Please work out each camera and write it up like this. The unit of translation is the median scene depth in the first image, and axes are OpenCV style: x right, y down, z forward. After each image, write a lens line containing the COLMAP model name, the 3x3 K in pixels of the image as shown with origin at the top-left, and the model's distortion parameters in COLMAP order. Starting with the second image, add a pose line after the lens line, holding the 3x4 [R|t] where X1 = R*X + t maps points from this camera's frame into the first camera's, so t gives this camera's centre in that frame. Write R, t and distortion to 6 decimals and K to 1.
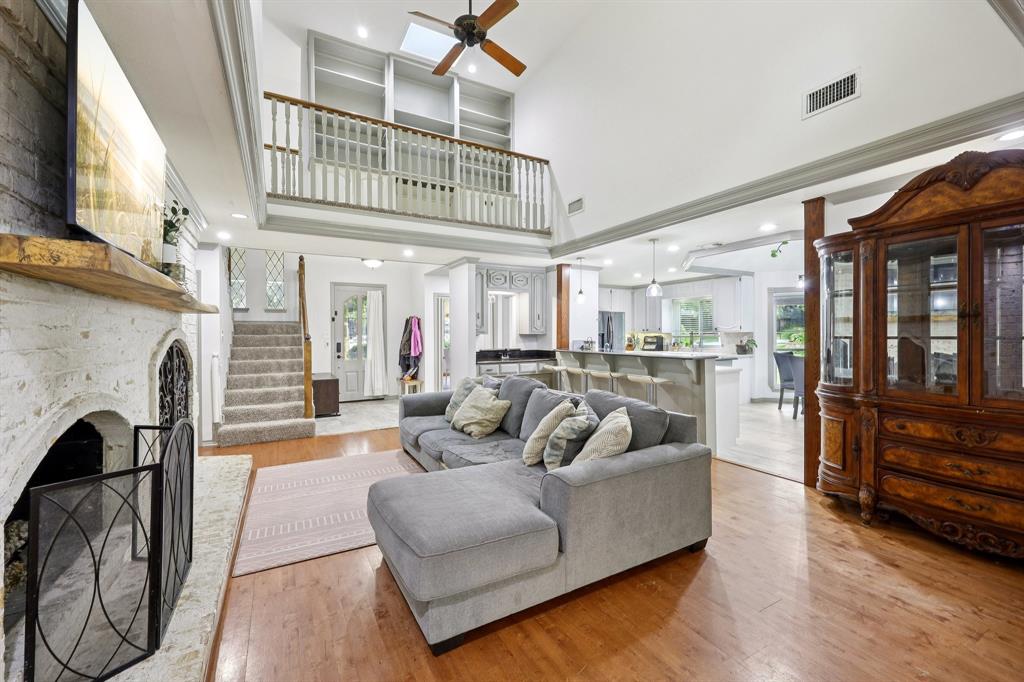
lens RADIAL K [[415.9, 0, 511.2], [0, 415.9, 338.2], [0, 0, 1]] dist [-0.000128, 0.000301]
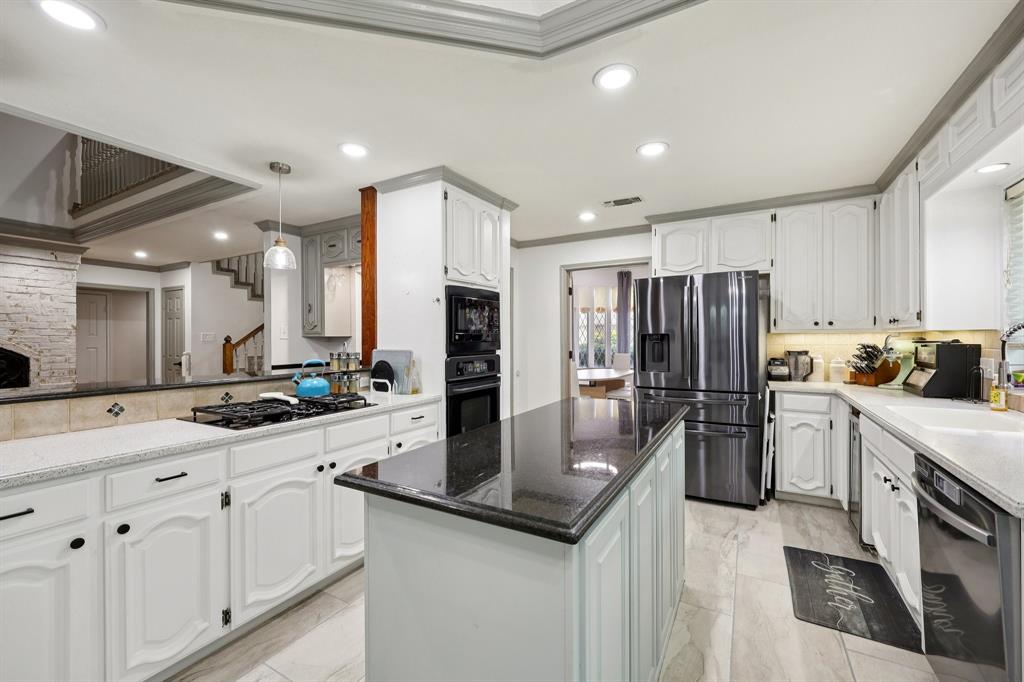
lens RADIAL K [[415.9, 0, 517.7], [0, 415.9, 338.7], [0, 0, 1]] dist [-0.000128, 0.000301]
pose [[0.521358, 0.004407, -0.853327, 0.593853], [-0.007383, 0.999973, 0.000653, -0.007285], [0.853306, 0.005960, 0.521376, 0.852398]]
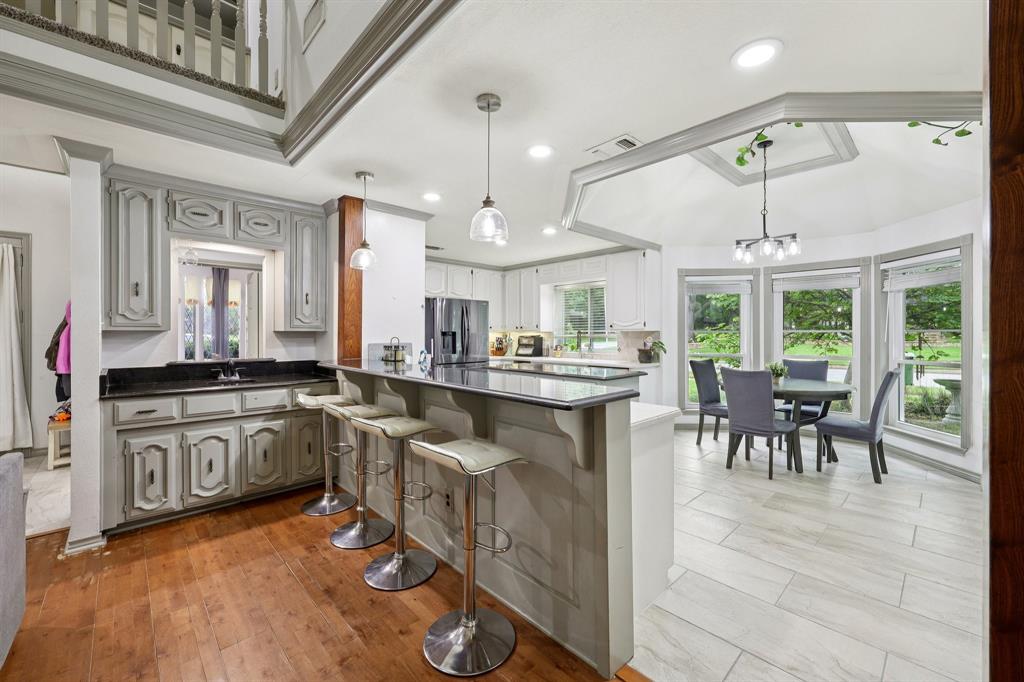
lens RADIAL K [[415.9, 0, 513.0], [0, 415.9, 336.6], [0, 0, 1]] dist [-0.000128, 0.000301]
pose [[0.969595, 0.005012, 0.244666, 0.187231], [-0.004094, 0.999983, -0.004261, -0.001356], [-0.244683, 0.003130, 0.969598, 0.419507]]
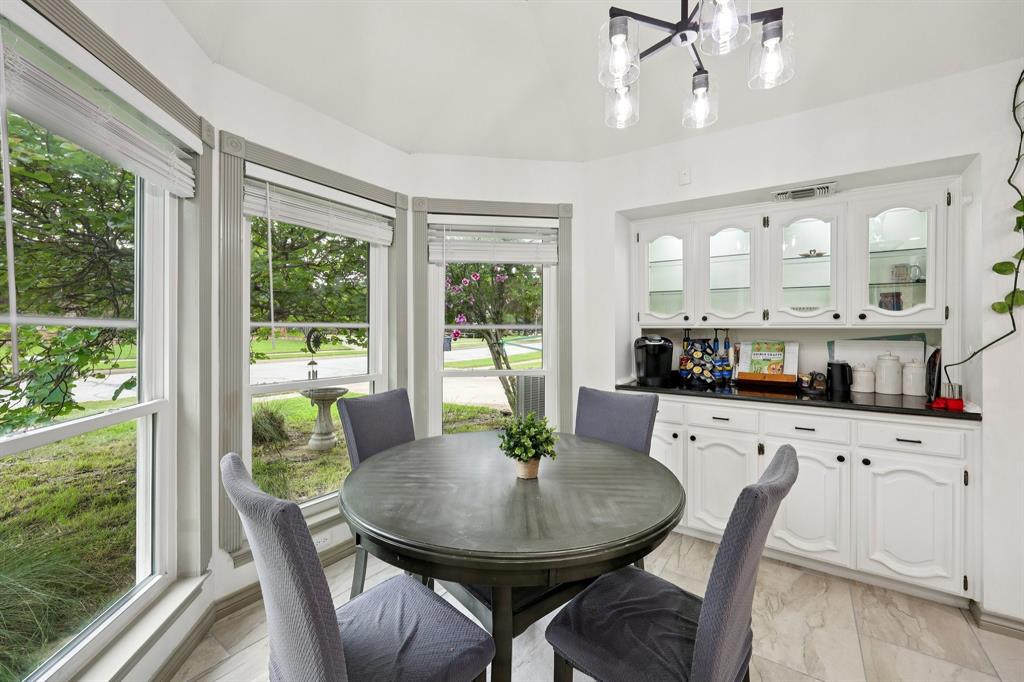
lens RADIAL K [[415.9, 0, 511.2], [0, 415.9, 329.1], [0, 0, 1]] dist [-0.000128, 0.000301]
pose [[-0.431482, 0.008298, 0.902083, 0.523107], [0.009954, 0.999941, -0.004437, -0.009704], [-0.902067, 0.007064, -0.431539, 1.013585]]
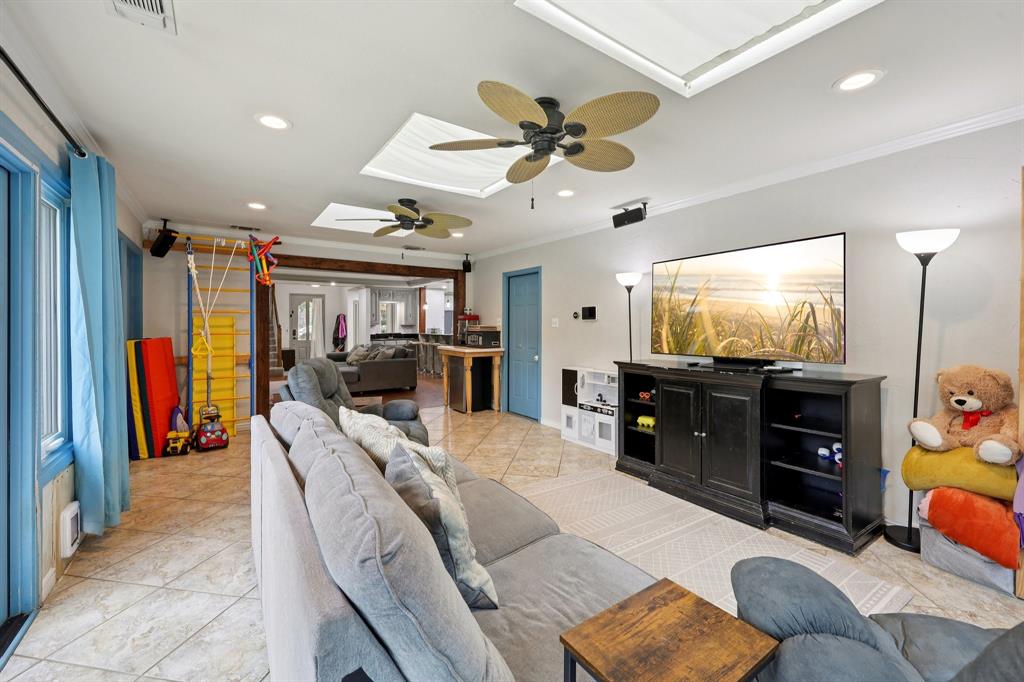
lens RADIAL K [[415.9, 0, 516.8], [0, 415.9, 326.8], [0, 0, 1]] dist [-0.000128, 0.000301]
pose [[0.993683, 0.000924, 0.112217, 0.321098], [-0.000568, 0.999995, -0.003209, 0.004619], [-0.112219, 0.003125, 0.993679, -0.854553]]
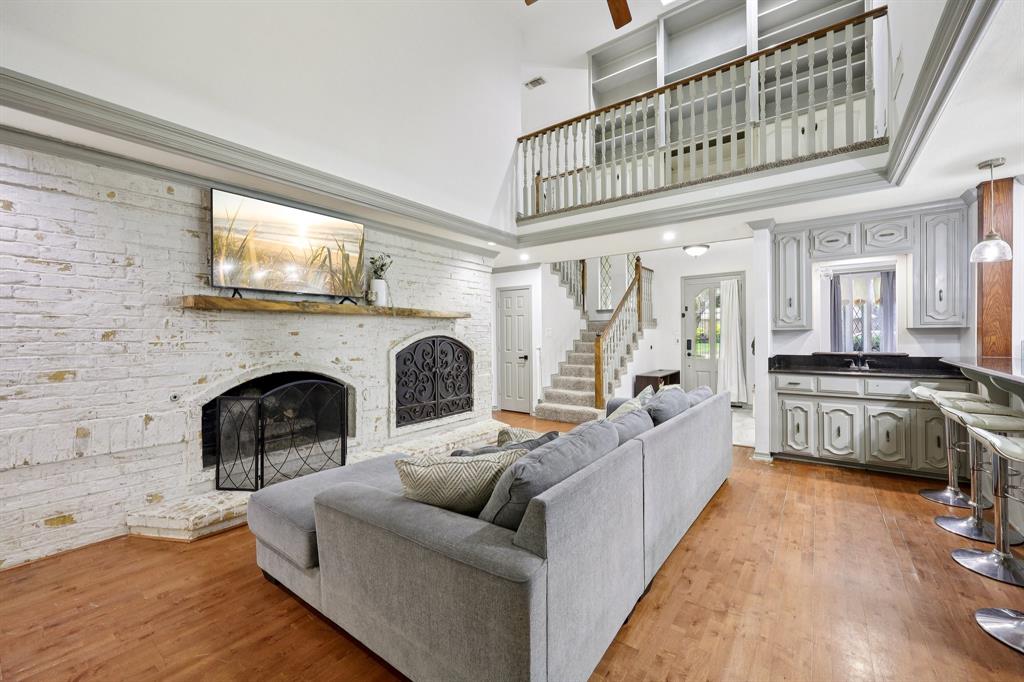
lens RADIAL K [[415.9, 0, 512.4], [0, 415.9, 335.0], [0, 0, 1]] dist [-0.000128, 0.000301]
pose [[0.409840, 0.000920, -0.912157, 0.321771], [0.000934, 0.999999, 0.001429, -0.001188], [0.912157, -0.001438, 0.409838, 0.278339]]
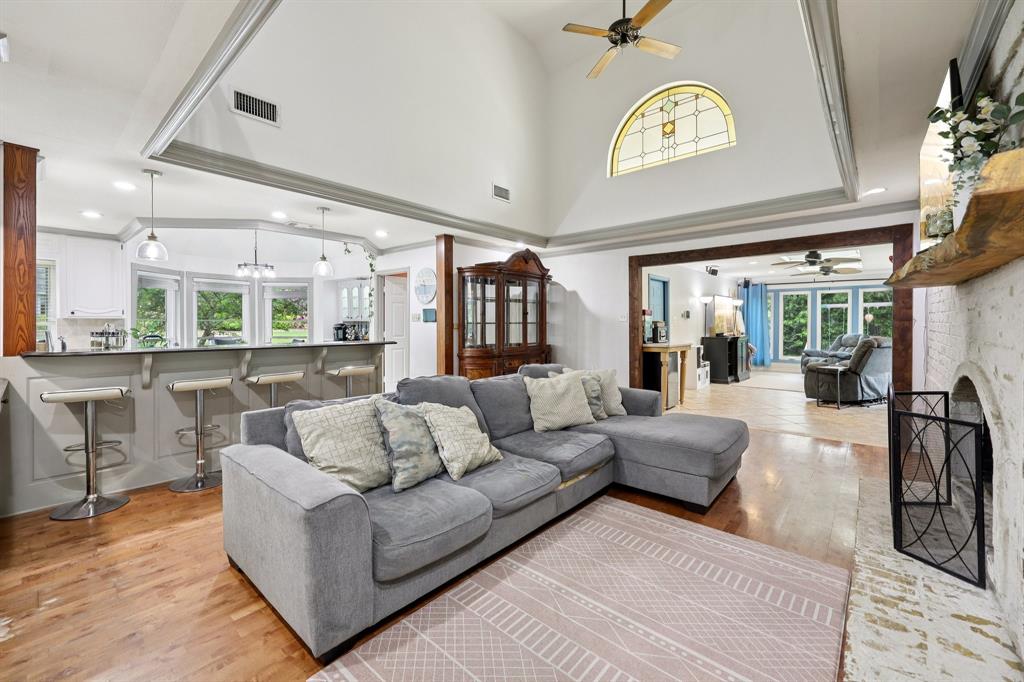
lens RADIAL K [[415.9, 0, 513.0], [0, 415.9, 325.3], [0, 0, 1]] dist [-0.000128, 0.000301]
pose [[-0.337439, 0.003119, 0.941342, -0.414343], [0.009154, 0.999958, -0.000032, 0.004370], [-0.941303, 0.008606, -0.337454, 0.648611]]
